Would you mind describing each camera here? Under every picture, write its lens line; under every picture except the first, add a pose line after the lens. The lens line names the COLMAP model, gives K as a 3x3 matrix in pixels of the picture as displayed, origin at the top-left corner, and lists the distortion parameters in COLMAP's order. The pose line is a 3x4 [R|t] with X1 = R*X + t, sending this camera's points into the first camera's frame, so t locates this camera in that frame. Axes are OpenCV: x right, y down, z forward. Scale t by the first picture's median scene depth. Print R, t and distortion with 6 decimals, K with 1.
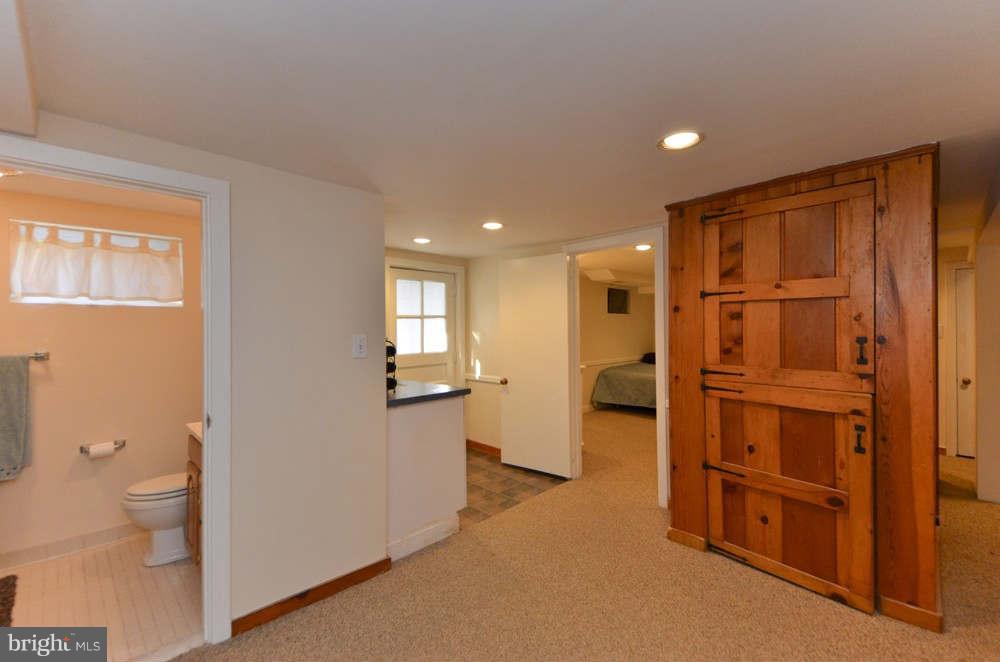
lens RADIAL K [[392.1, 0, 501.6], [0, 392.1, 319.3], [0, 0, 1]] dist [-0.000414, -0.000180]
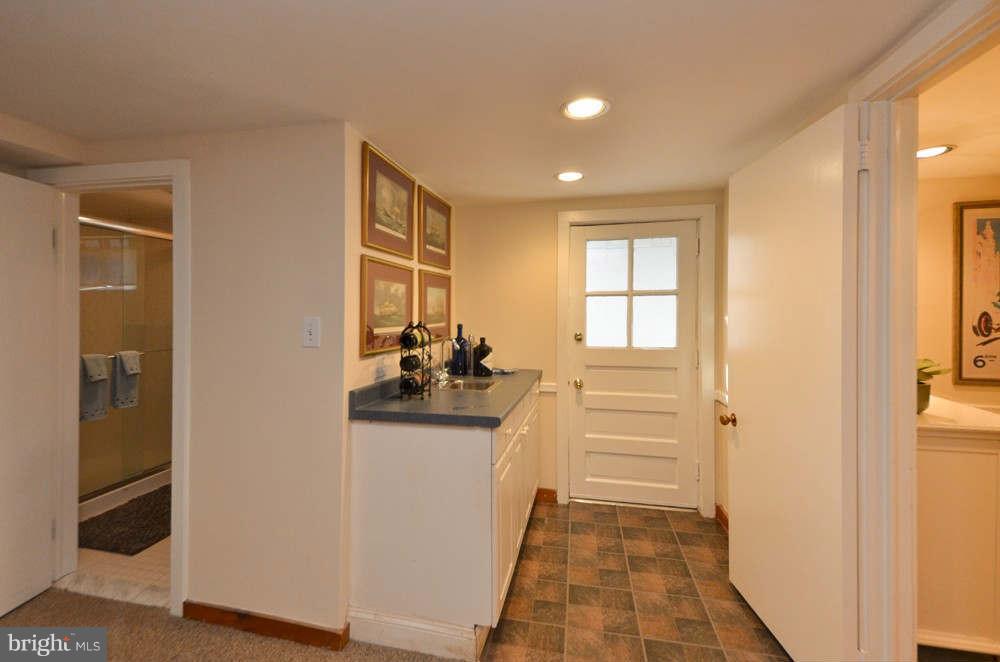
lens RADIAL K [[417.2, 0, 497.5], [0, 417.2, 314.2], [0, 0, 1]] dist [0.037016, -0.000008]
pose [[0.559246, 0.008817, -0.828955, 0.261360], [0.009776, 0.999804, 0.017229, 0.014754], [0.828944, -0.017739, 0.559050, 0.426508]]
